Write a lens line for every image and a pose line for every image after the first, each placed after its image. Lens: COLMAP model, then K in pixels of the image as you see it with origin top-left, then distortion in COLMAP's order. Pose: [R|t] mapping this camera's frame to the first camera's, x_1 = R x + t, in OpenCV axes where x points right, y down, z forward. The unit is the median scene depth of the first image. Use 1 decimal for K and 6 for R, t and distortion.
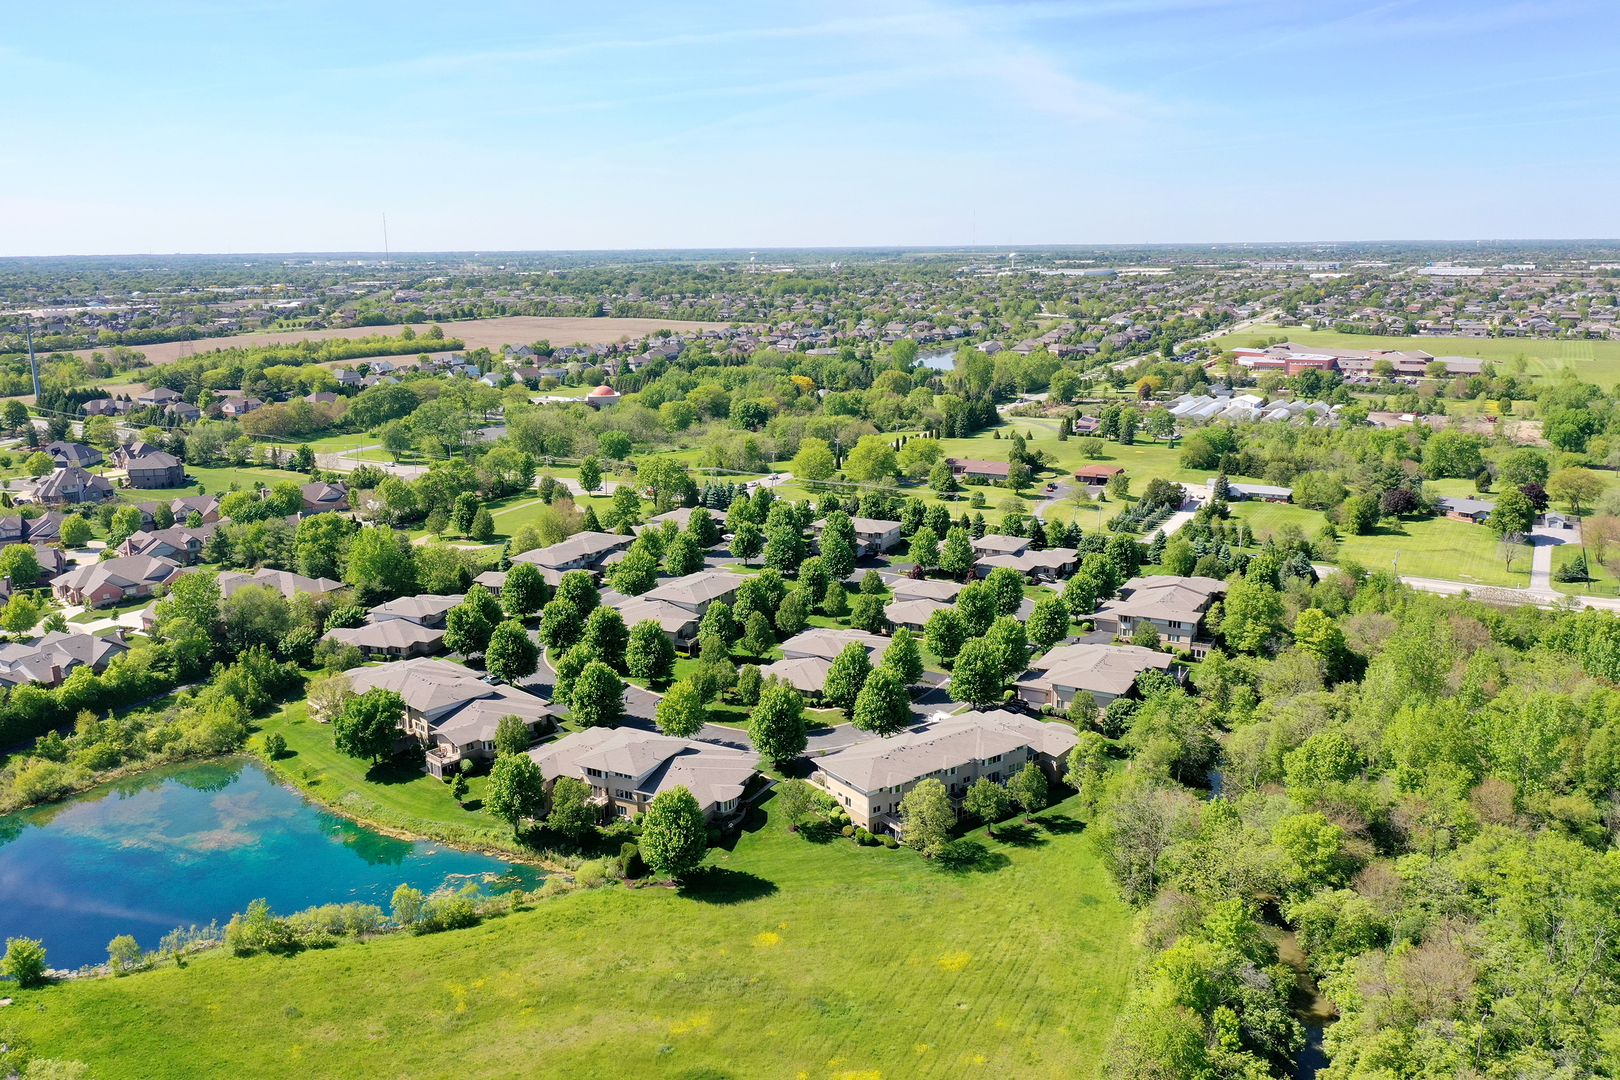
lens RADIAL K [[1344.1, 0, 819.9], [0, 1344.1, 544.7], [0, 0, 1]] dist [0.006577, 0.002909]
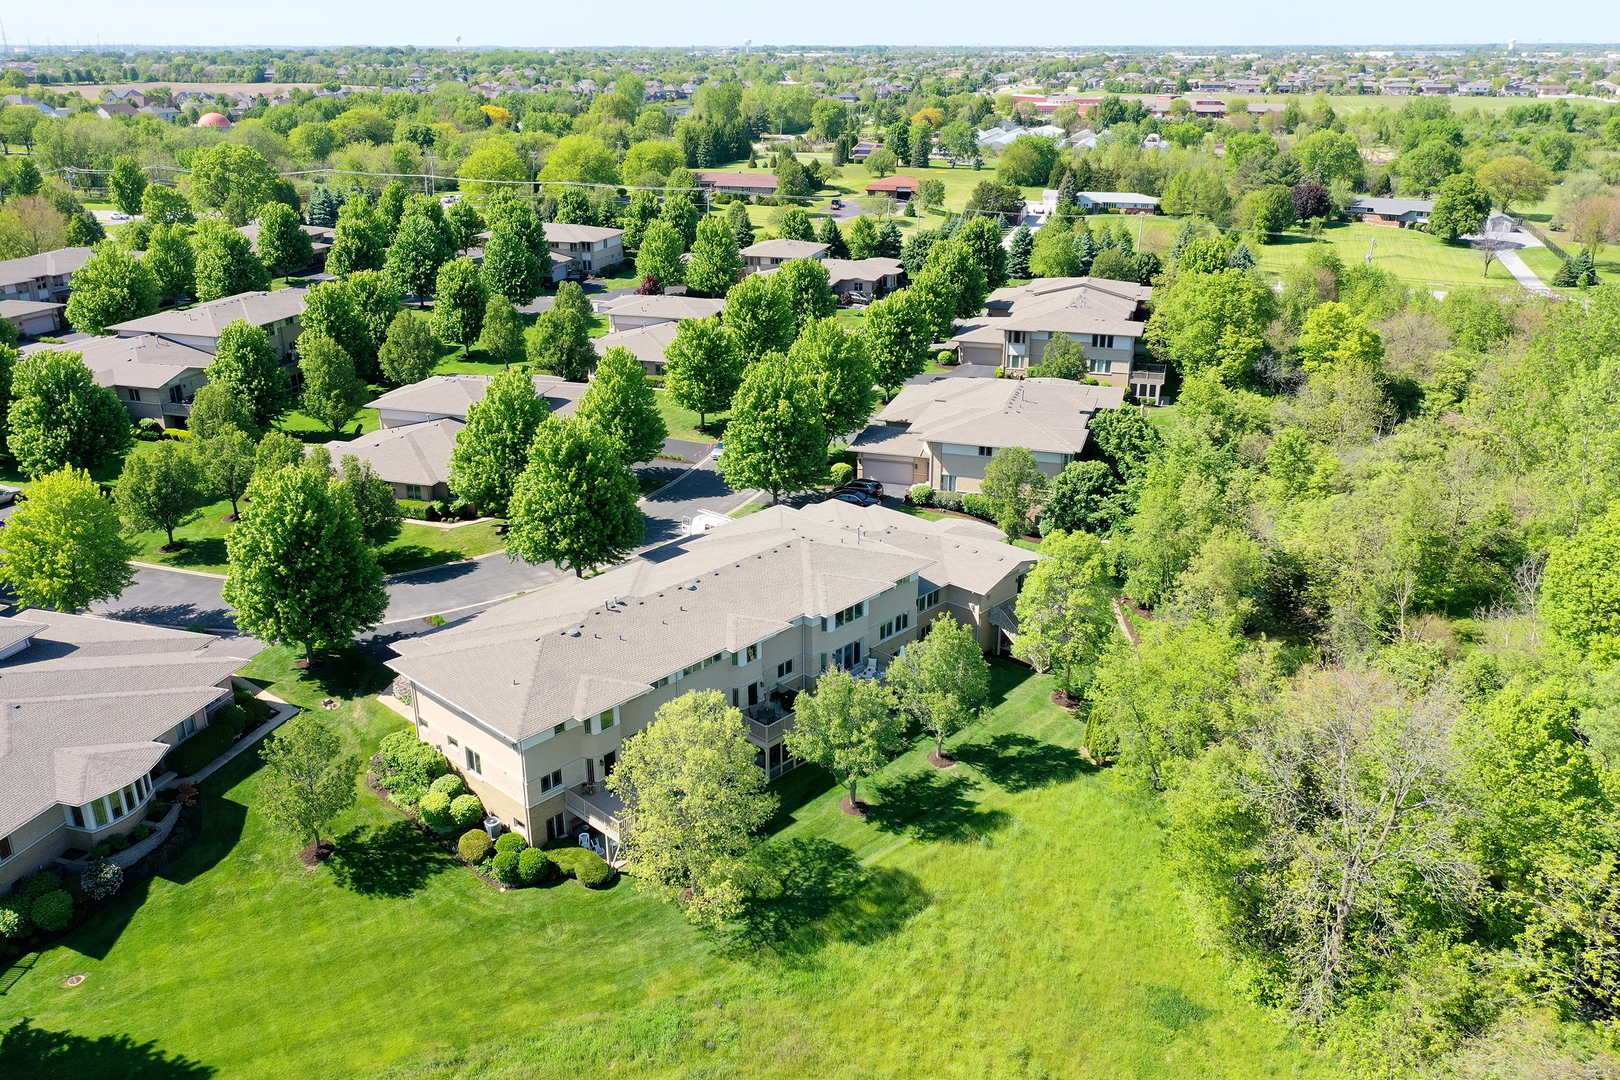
lens RADIAL K [[1344.1, 0, 819.9], [0, 1344.1, 544.7], [0, 0, 1]] dist [0.006577, 0.002909]
pose [[0.981594, -0.063549, 0.180099, 0.042482], [0.038990, 0.989836, 0.136763, 0.071841], [-0.186959, -0.127224, 0.974095, 0.525857]]
